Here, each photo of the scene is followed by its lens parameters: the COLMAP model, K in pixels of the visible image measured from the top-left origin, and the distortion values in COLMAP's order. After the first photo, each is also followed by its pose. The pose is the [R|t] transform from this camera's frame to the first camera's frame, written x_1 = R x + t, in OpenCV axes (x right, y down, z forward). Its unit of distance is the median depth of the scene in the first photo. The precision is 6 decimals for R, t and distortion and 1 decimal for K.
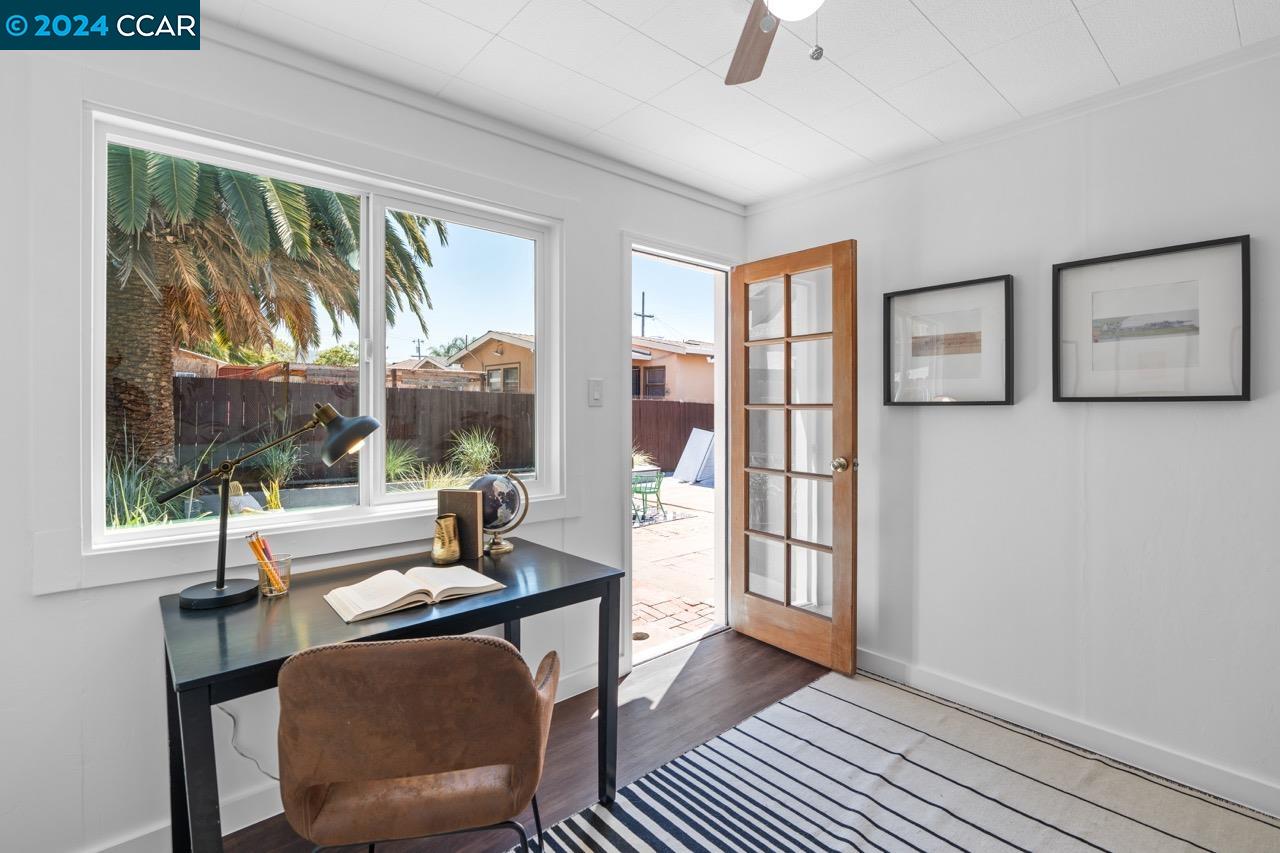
lens RADIAL K [[581.6, 0, 640.0], [0, 581.6, 426.5], [0, 0, 1]] dist [-0.000318, -0.000011]
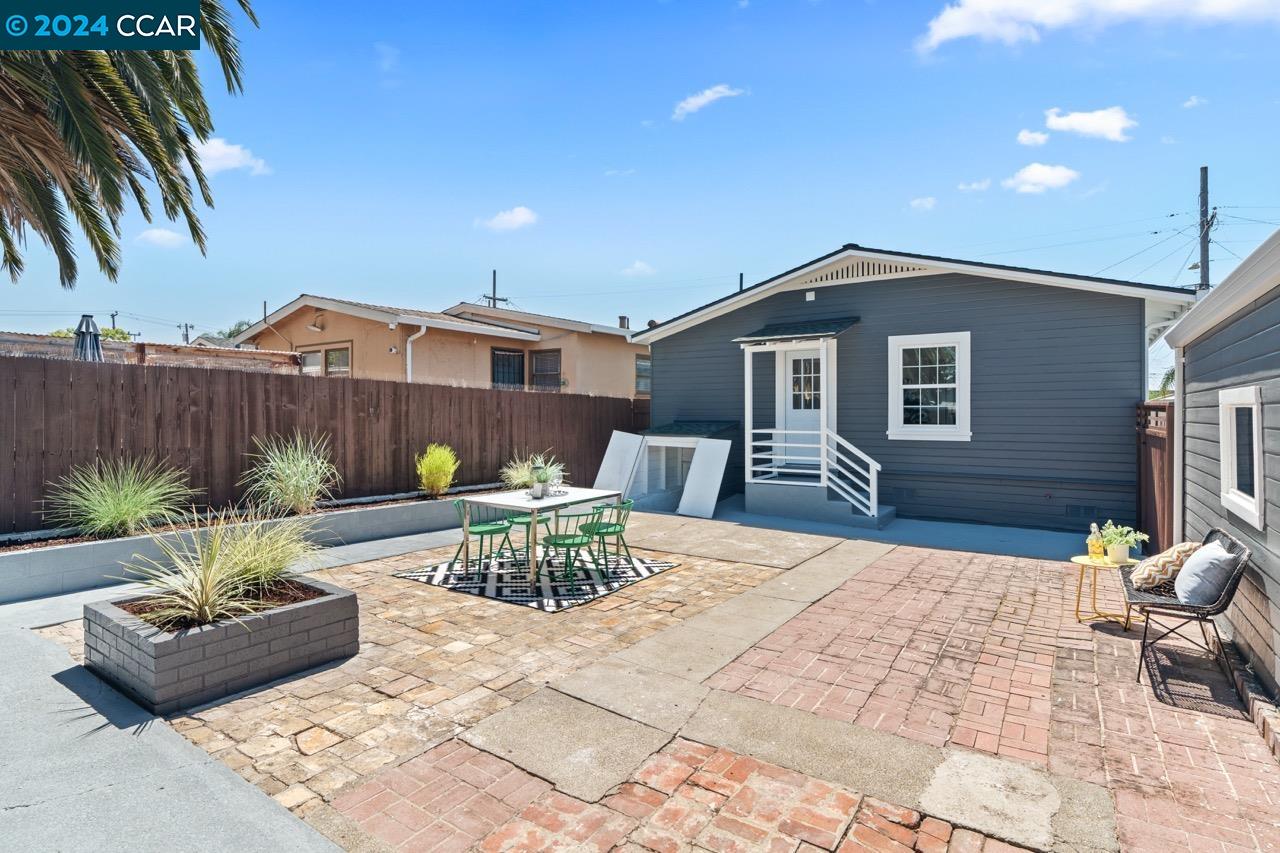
lens RADIAL K [[643.5, 0, 640.0], [0, 643.5, 426.5], [0, 0, 1]] dist [0.000186, 0.000066]
pose [[0.968897, -0.013478, 0.247096, -0.070458], [0.015501, 0.999860, -0.006245, 0.003082], [-0.246977, 0.009881, 0.968971, 0.186454]]
